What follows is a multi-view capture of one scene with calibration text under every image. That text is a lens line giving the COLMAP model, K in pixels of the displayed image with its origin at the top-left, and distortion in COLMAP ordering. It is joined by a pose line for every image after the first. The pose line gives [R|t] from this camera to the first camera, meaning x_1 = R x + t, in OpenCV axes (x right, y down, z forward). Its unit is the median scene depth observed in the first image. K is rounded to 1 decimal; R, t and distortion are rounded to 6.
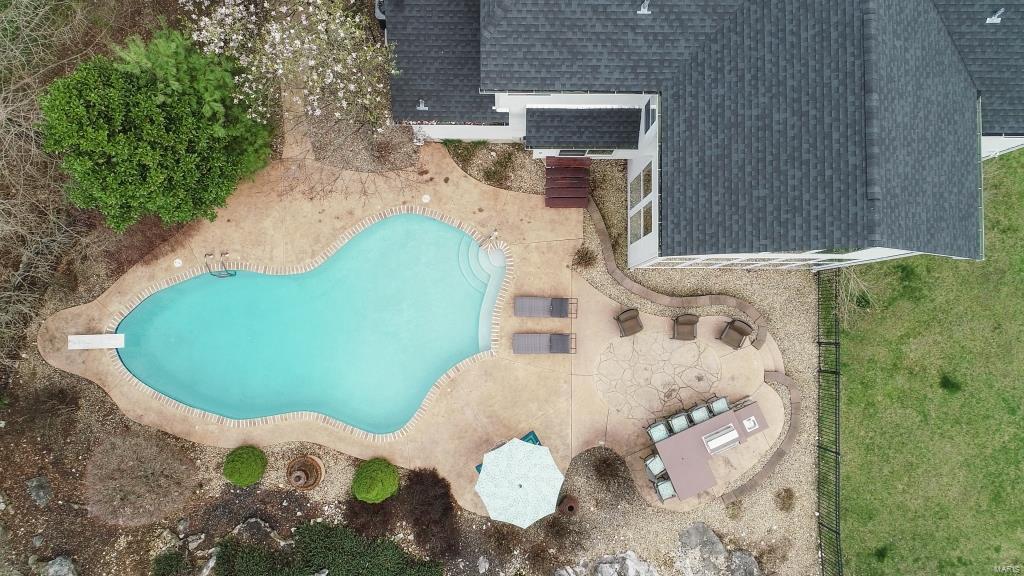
lens RADIAL K [[727.9, 0, 509.9], [0, 727.9, 290.3], [0, 0, 1]] dist [-0.000924, 0.003713]
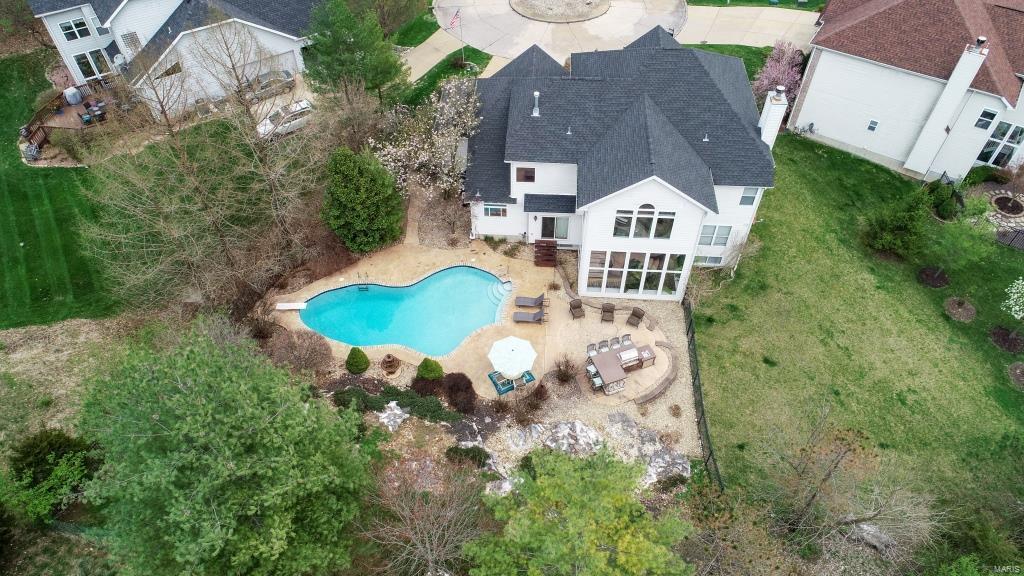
lens RADIAL K [[697.1, 0, 510.6], [0, 697.1, 284.0], [0, 0, 1]] dist [0.000168, 0.000185]
pose [[0.998148, 0.033547, -0.050754, 0.082588], [-0.058062, 0.774441, -0.629976, 1.107726], [0.018172, 0.631756, 0.774955, -0.408715]]
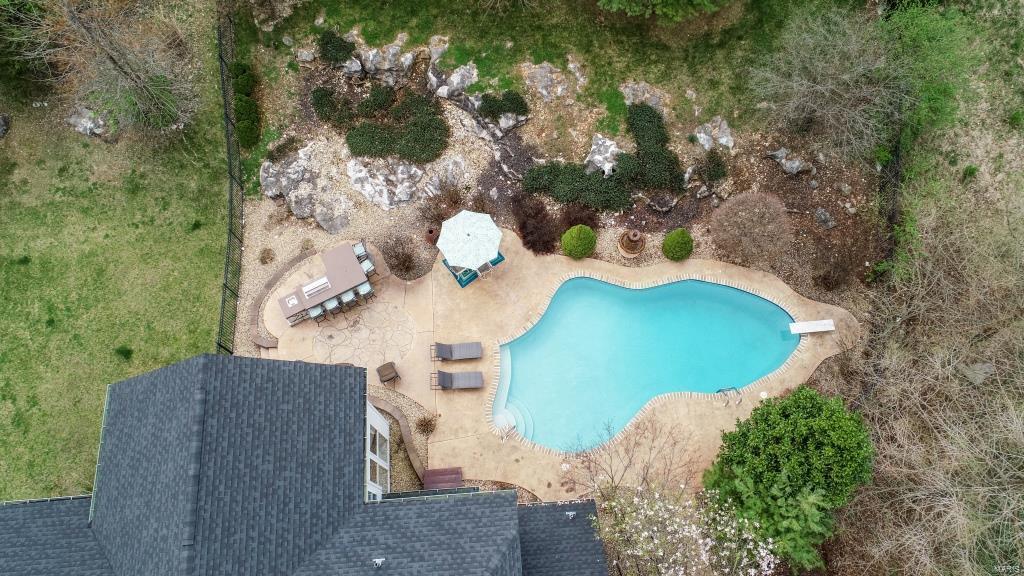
lens RADIAL K [[697.1, 0, 510.6], [0, 697.1, 284.0], [0, 0, 1]] dist [0.000168, 0.000185]
pose [[-0.997012, 0.068867, -0.034994, -0.010556], [-0.077139, -0.911622, 0.403726, -0.304950], [-0.004098, 0.405219, 0.914210, -0.128562]]
